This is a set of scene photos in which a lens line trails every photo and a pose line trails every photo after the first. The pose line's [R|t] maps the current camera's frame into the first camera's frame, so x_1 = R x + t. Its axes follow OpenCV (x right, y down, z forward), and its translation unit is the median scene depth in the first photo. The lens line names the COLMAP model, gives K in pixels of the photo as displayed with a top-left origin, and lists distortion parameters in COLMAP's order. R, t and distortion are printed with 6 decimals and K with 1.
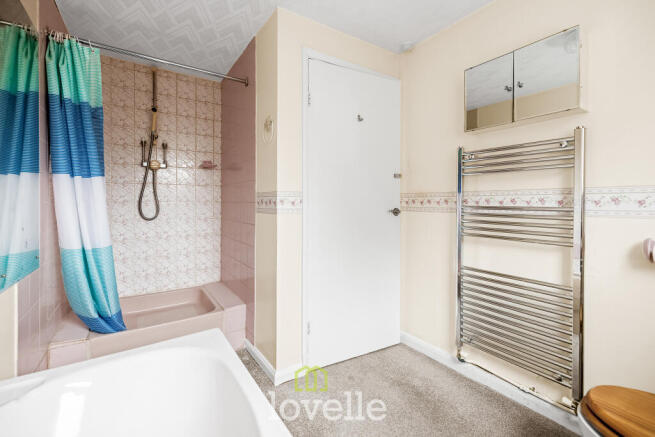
lens RADIAL K [[285.8, 0, 328.2], [0, 285.8, 207.3], [0, 0, 1]] dist [-0.000228, -0.000079]
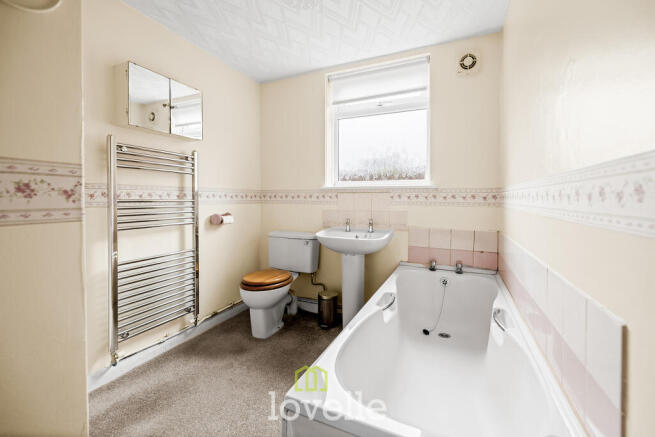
lens RADIAL K [[285.8, 0, 328.2], [0, 285.8, 207.3], [0, 0, 1]] dist [-0.000228, -0.000079]
pose [[-0.496775, -0.030711, 0.867336, -0.736297], [0.009806, 0.999111, 0.040993, -0.012075], [-0.867824, 0.028870, -0.496032, 0.920902]]
